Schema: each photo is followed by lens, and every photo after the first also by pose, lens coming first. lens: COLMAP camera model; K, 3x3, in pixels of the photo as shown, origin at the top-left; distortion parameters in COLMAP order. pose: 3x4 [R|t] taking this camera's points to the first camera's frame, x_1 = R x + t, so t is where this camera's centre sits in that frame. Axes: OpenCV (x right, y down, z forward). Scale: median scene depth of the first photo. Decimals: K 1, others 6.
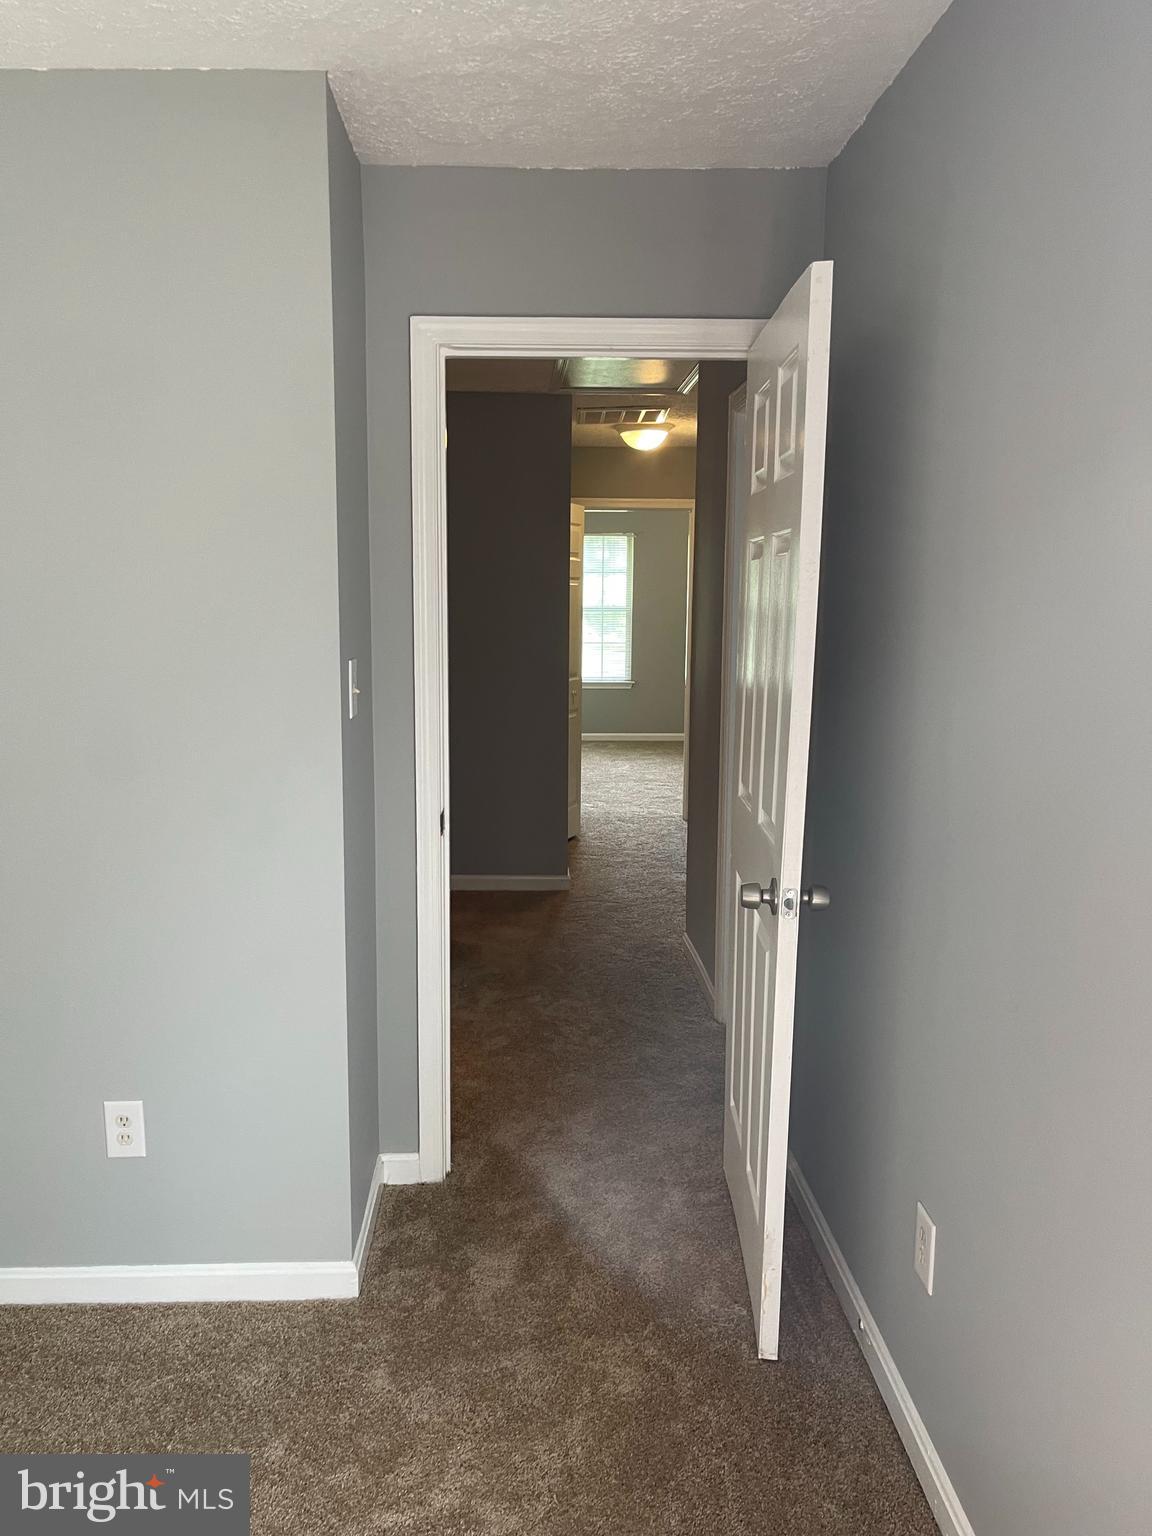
lens RADIAL K [[1162.3, 0, 577.6], [0, 1162.3, 758.7], [0, 0, 1]] dist [0.064319, -0.094303]
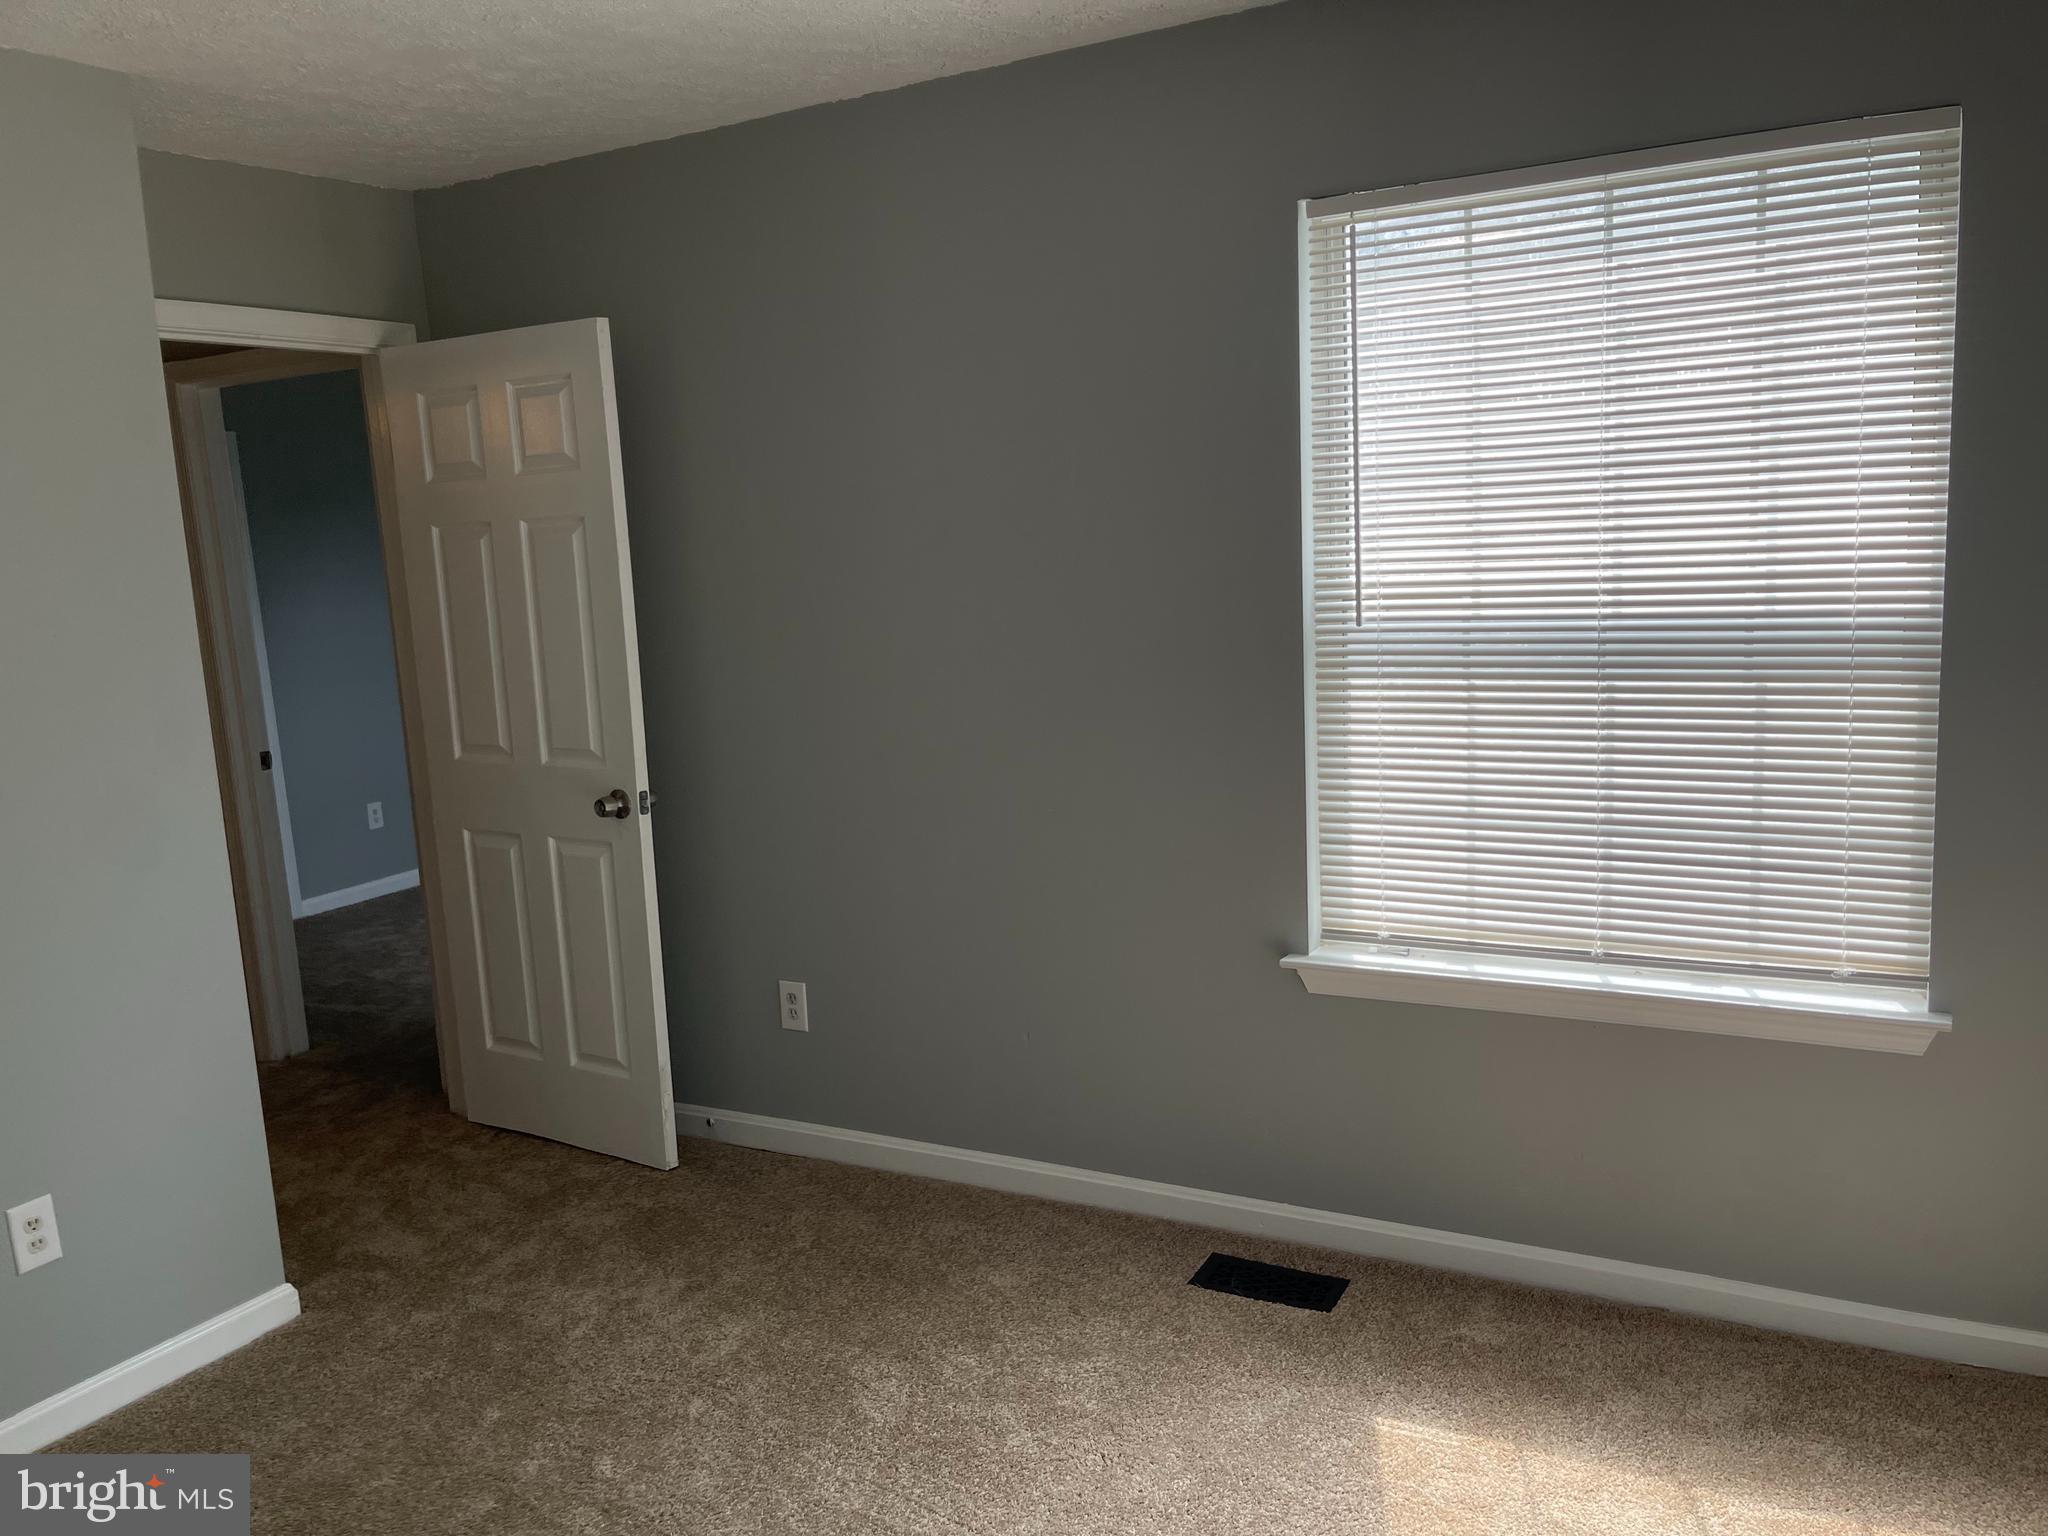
lens RADIAL K [[1549.8, 0, 1035.6], [0, 1549.8, 785.4], [0, 0, 1]] dist [0.064319, -0.094303]
pose [[0.504601, -0.164952, 0.847448, -0.925832], [0.176529, 0.980553, 0.085749, 0.028015], [-0.845112, 0.106330, 0.523907, -0.239399]]
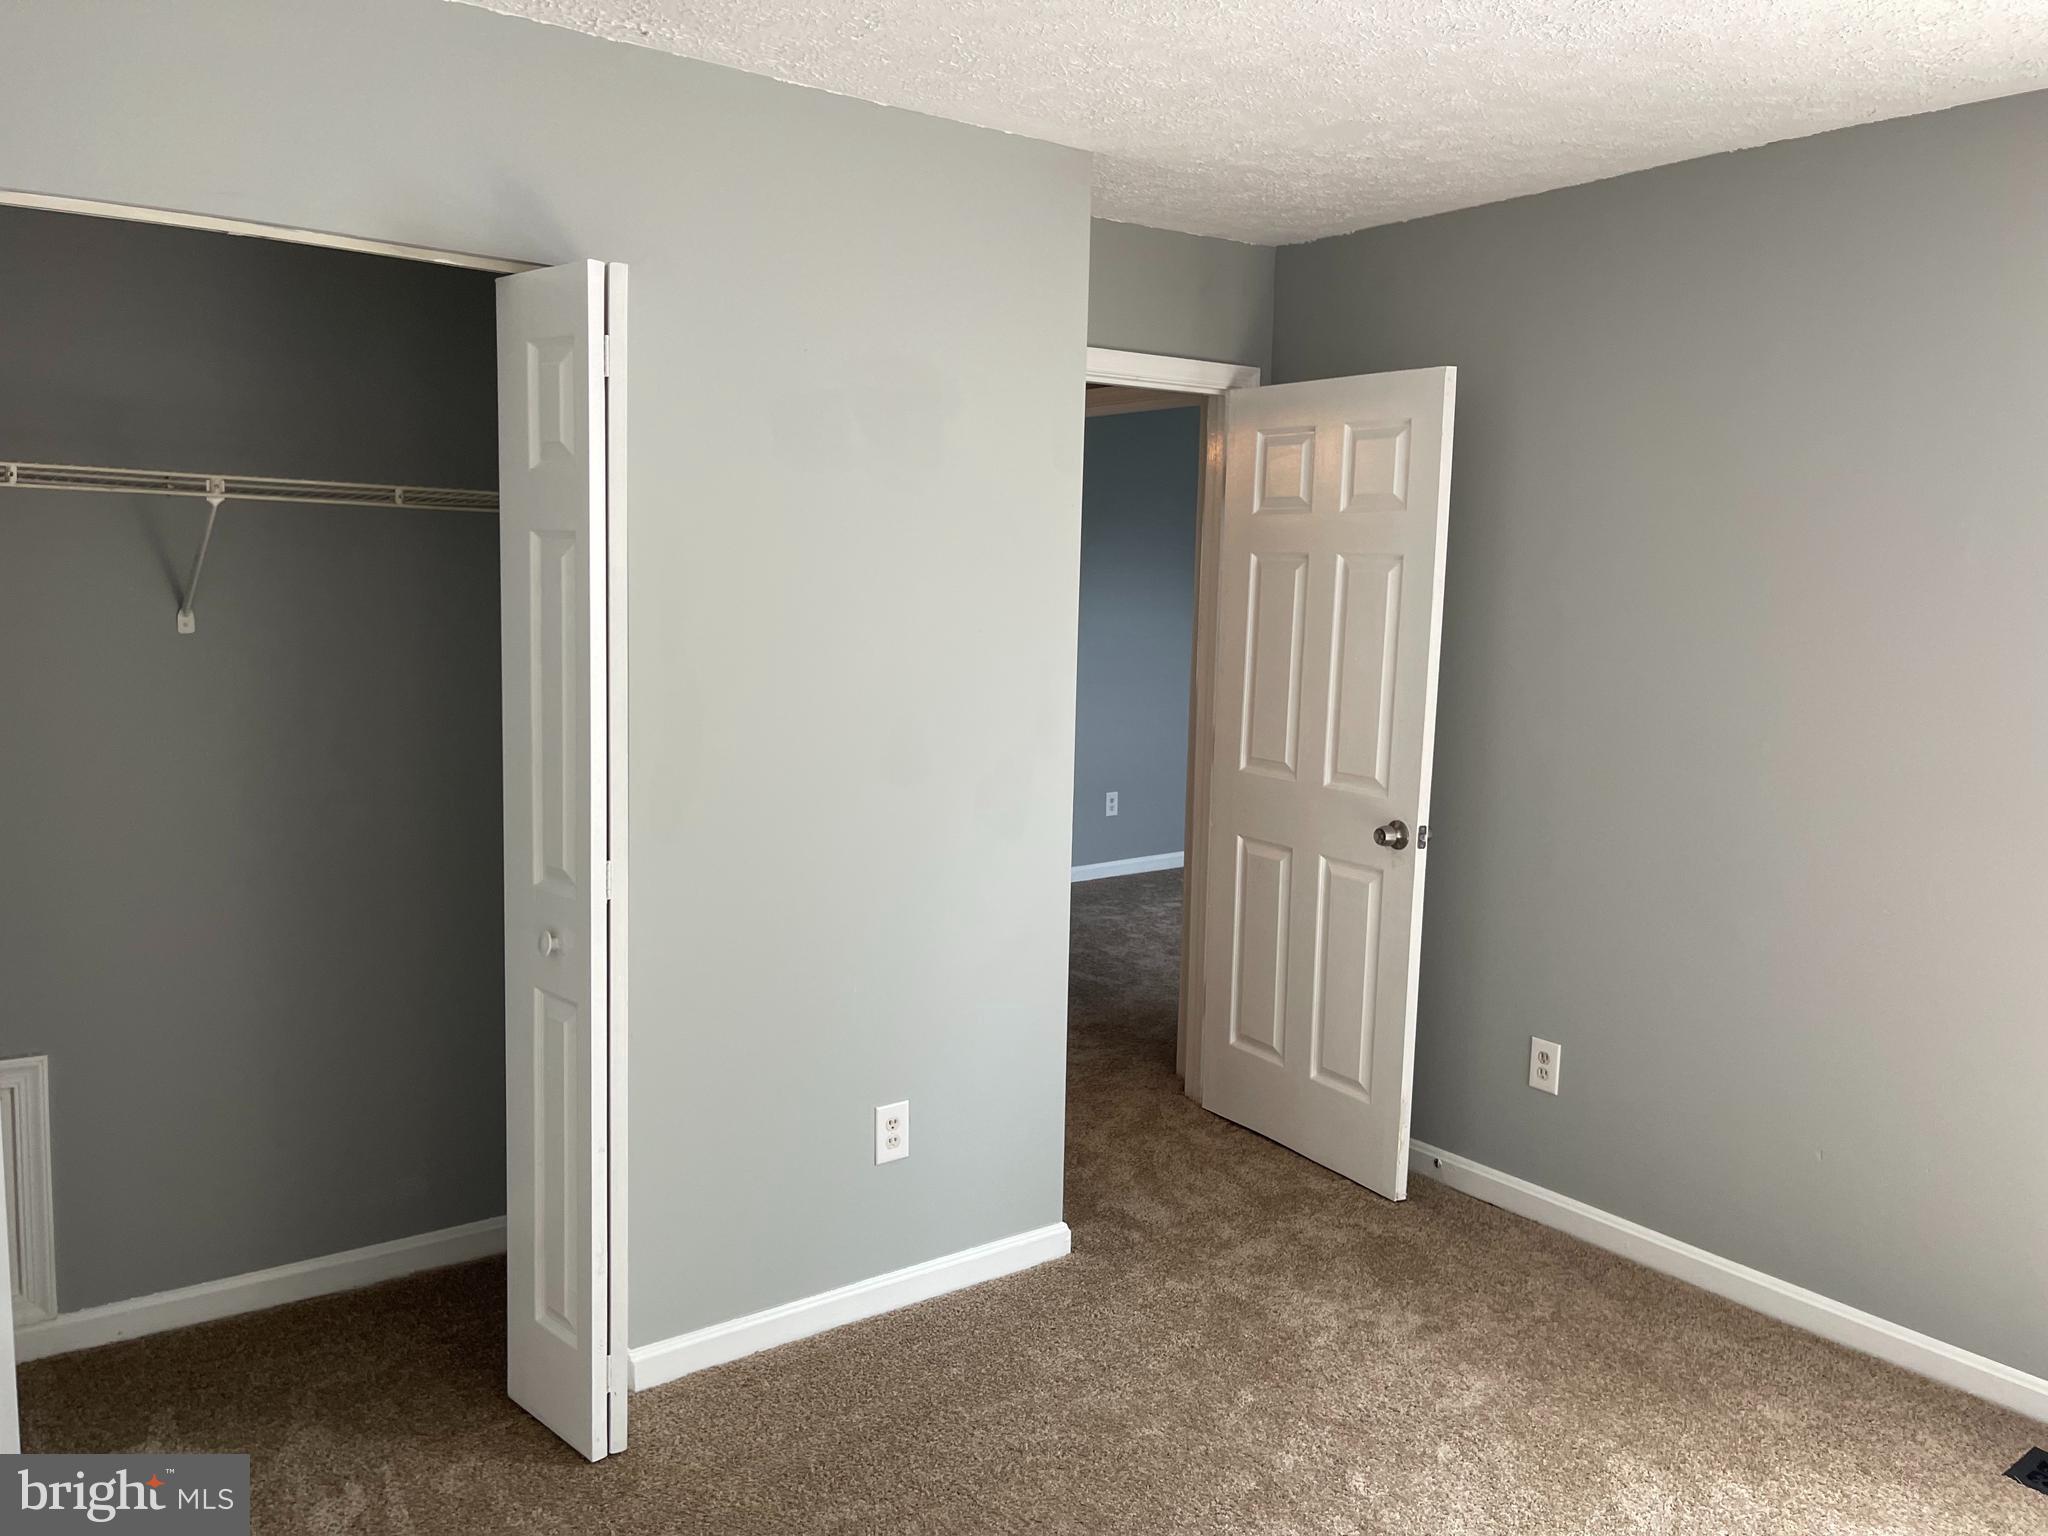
lens RADIAL K [[1549.8, 0, 1028.9], [0, 1549.8, 751.1], [0, 0, 1]] dist [0.064319, -0.094303]
pose [[0.817673, -0.049052, 0.573589, -1.036093], [0.060419, 0.998173, -0.000769, -0.000294], [-0.572503, 0.035285, 0.819143, -0.165035]]
